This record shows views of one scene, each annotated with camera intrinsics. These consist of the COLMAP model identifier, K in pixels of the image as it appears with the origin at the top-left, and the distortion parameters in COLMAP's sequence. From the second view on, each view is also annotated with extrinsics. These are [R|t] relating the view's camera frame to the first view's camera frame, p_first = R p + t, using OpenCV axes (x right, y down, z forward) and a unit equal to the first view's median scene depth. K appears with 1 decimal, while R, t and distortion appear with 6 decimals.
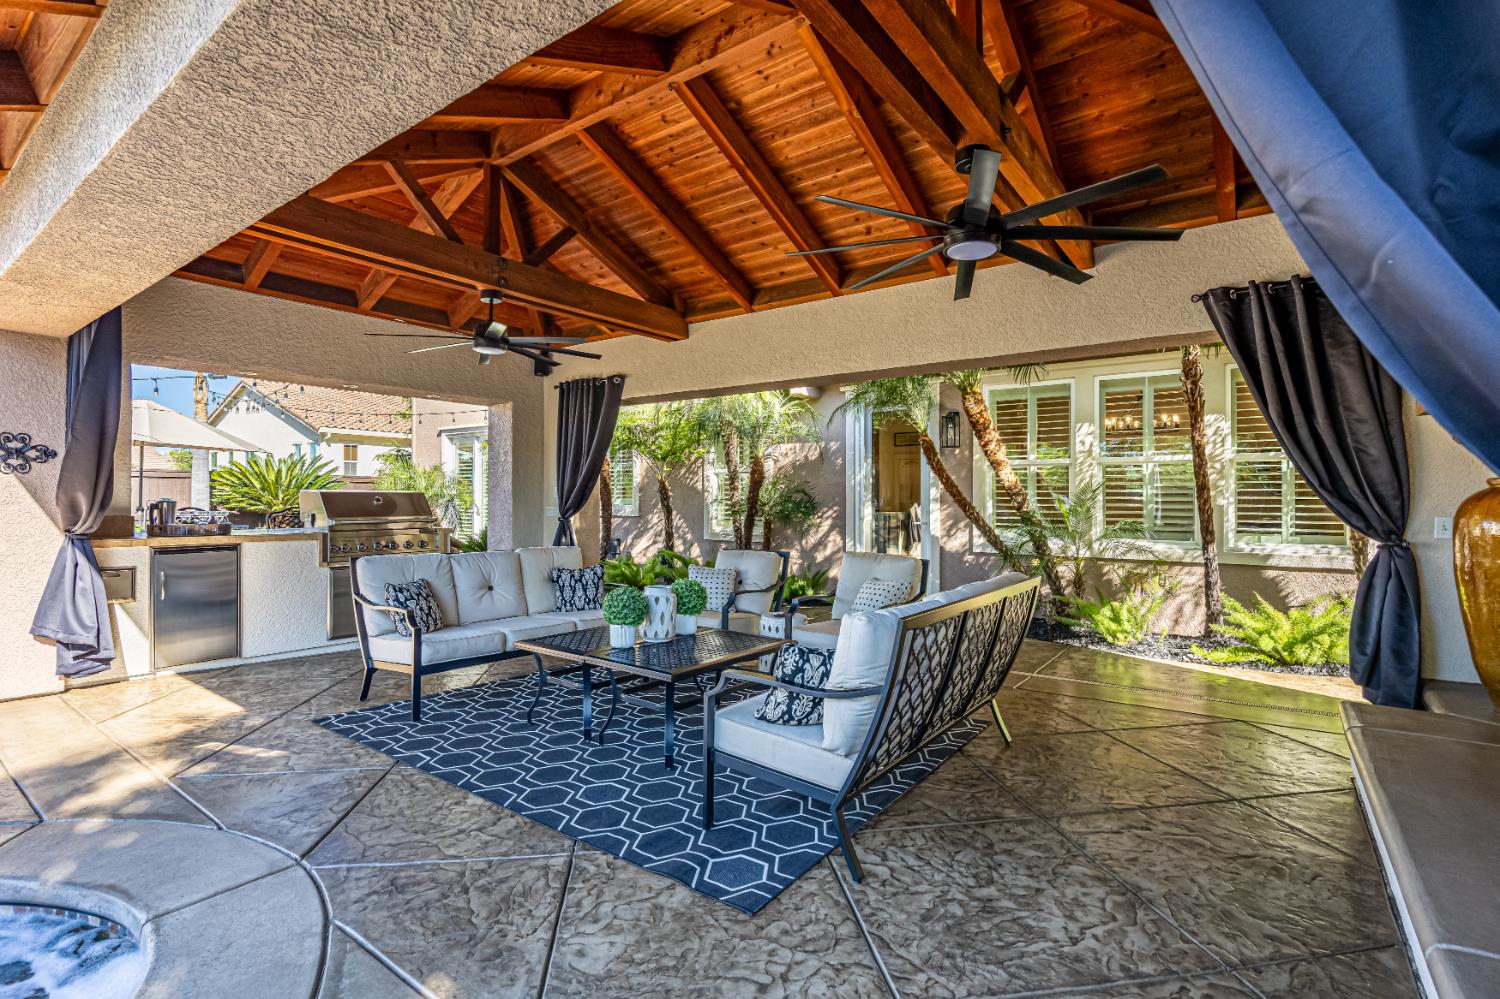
lens RADIAL K [[733.0, 0, 744.8], [0, 733.0, 492.5], [0, 0, 1]] dist [-0.022868, 0.003481]
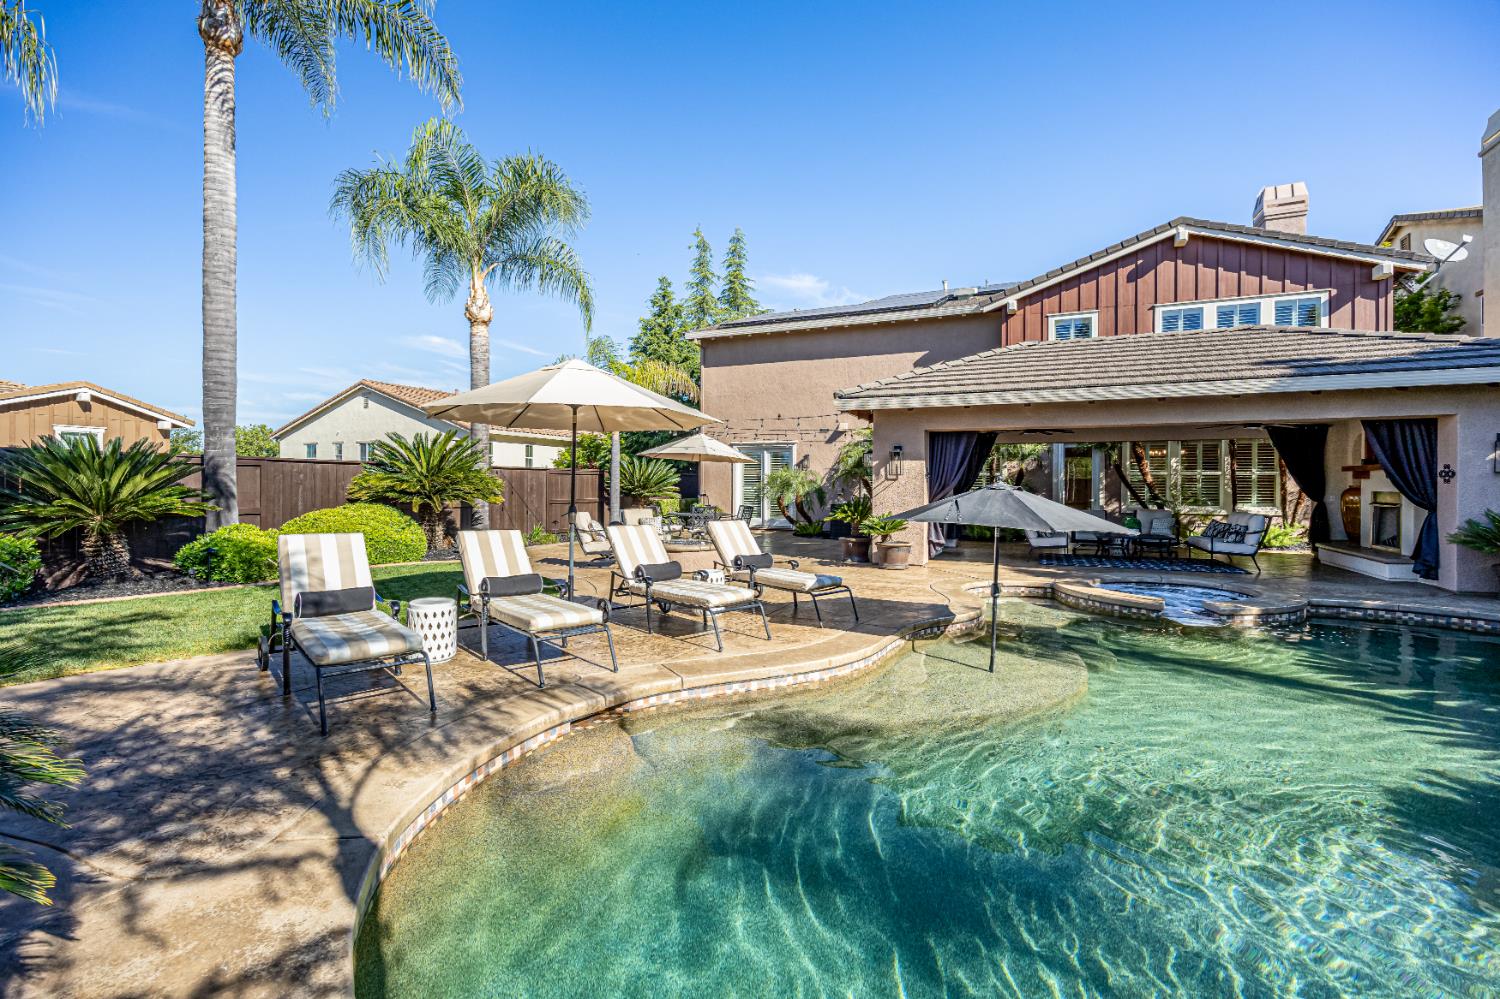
lens RADIAL K [[661.6, 0, 754.7], [0, 661.6, 490.7], [0, 0, 1]] dist [-0.014832, 0.002317]
pose [[0.978652, -0.002321, 0.205511, -1.270860], [-0.002070, 0.999774, 0.021152, -0.027890], [-0.205514, -0.021126, 0.978426, -0.808924]]
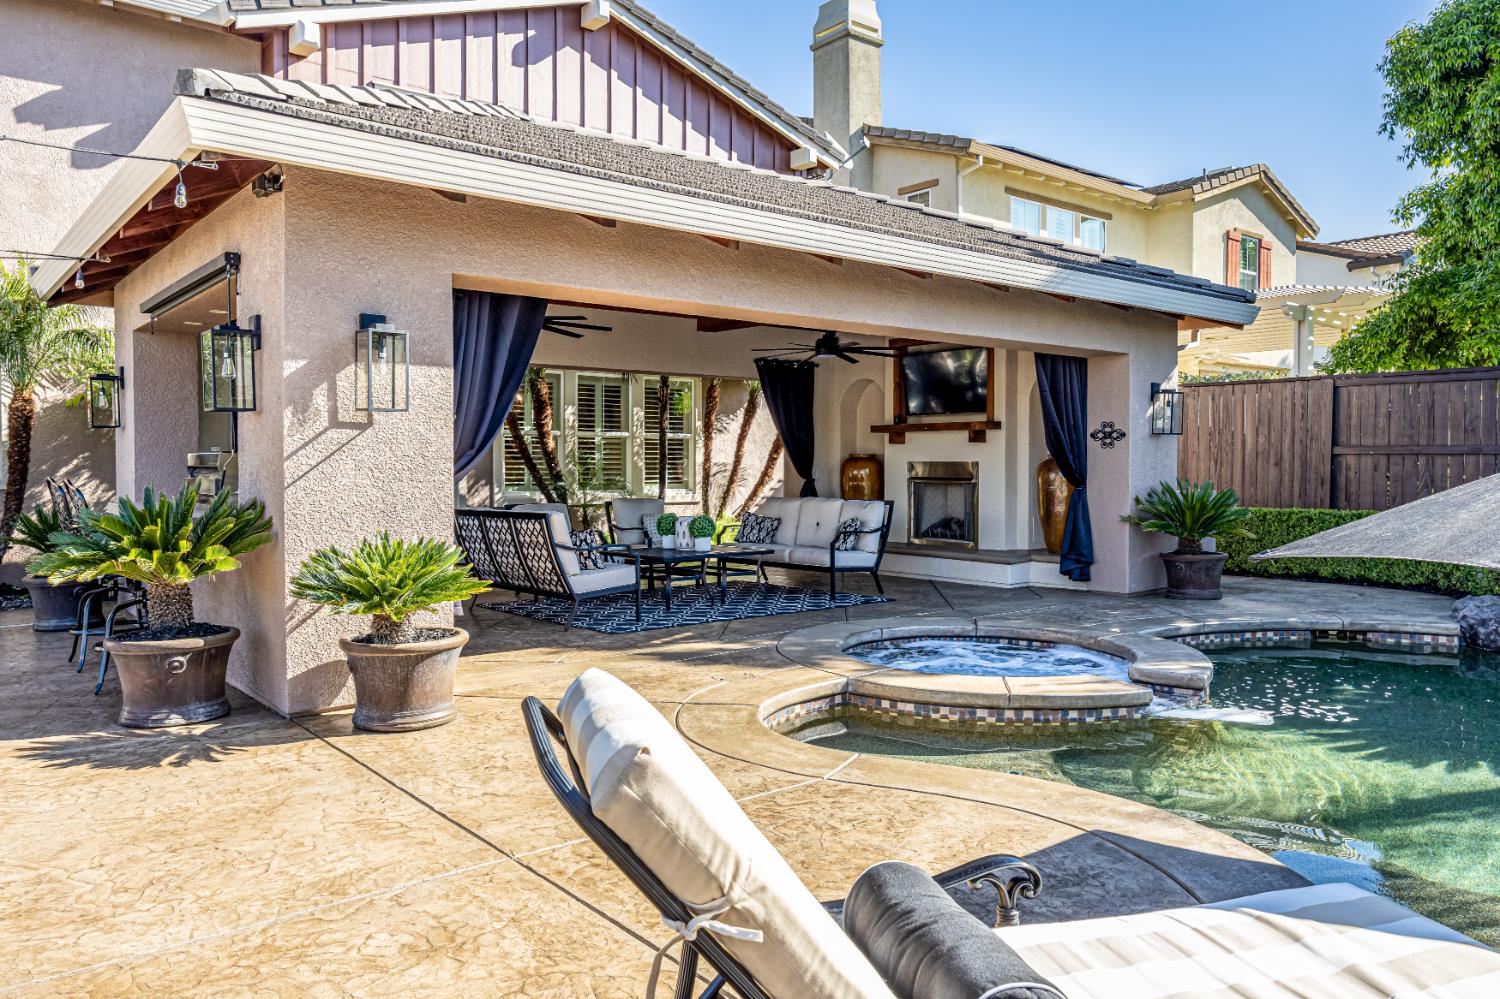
lens RADIAL K [[1069.5, 0, 774.6], [0, 1069.5, 480.6], [0, 0, 1]] dist [-0.006461, -0.006742]
pose [[0.259279, -0.018443, 0.965626, -1.285606], [-0.009898, 0.999714, 0.021752, -0.002819], [-0.965752, -0.015198, 0.259023, 0.119422]]
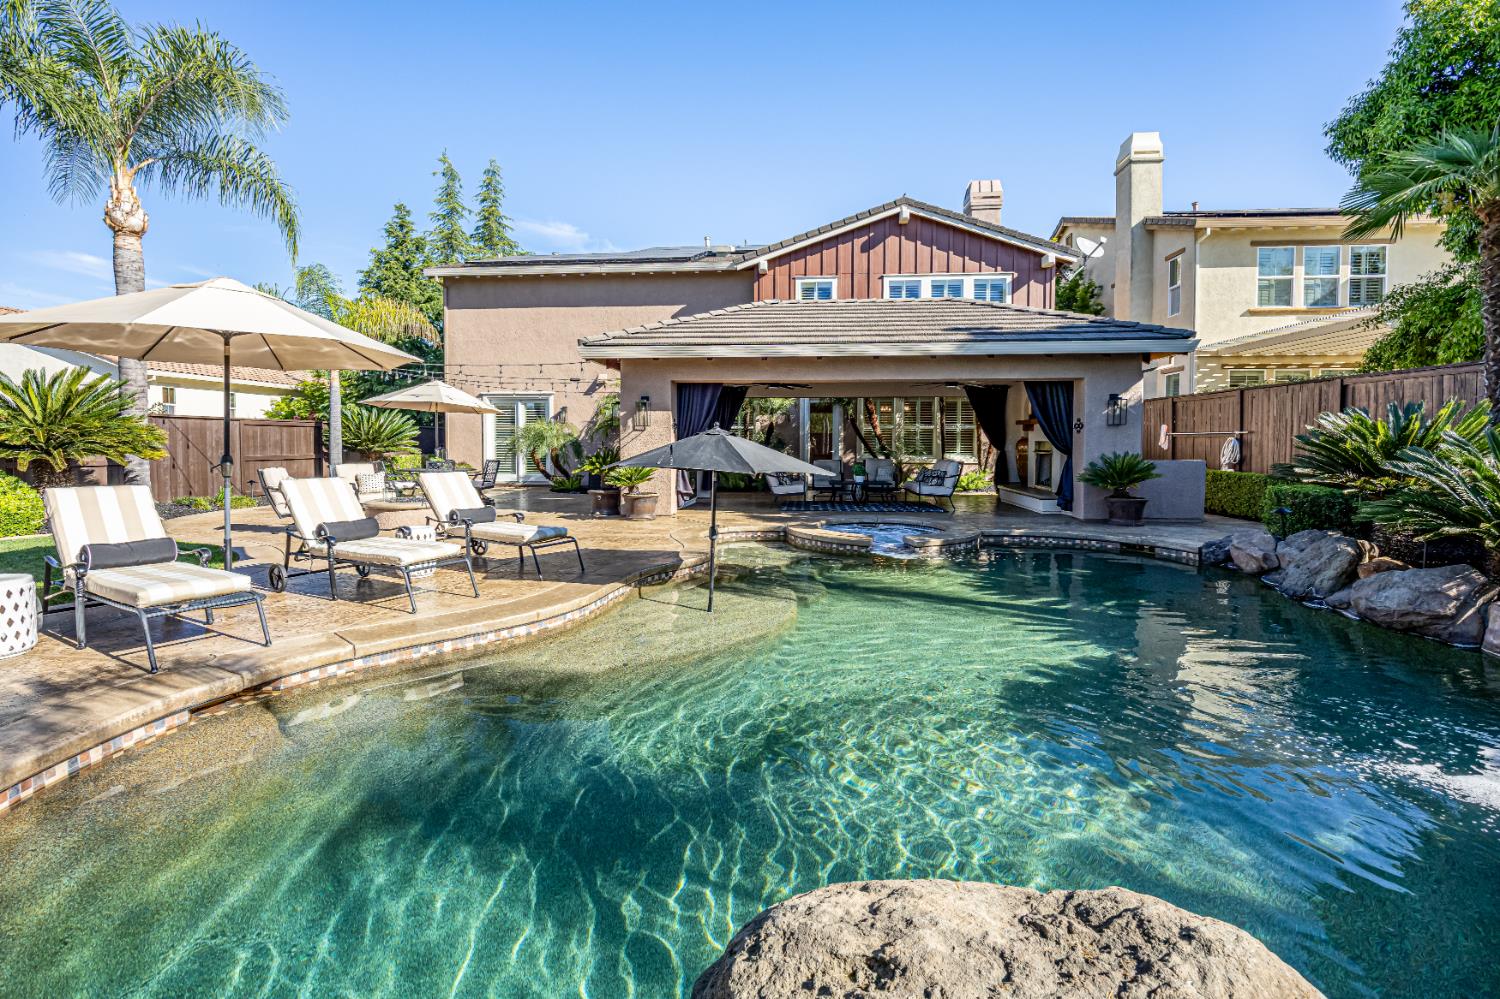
lens RADIAL K [[661.6, 0, 752.3], [0, 661.6, 474.6], [0, 0, 1]] dist [-0.014832, 0.002317]
pose [[0.861265, -0.027882, 0.507391, -1.199477], [-0.004283, 0.998060, 0.062116, -0.016124], [-0.508138, -0.055672, 0.859474, -0.821968]]
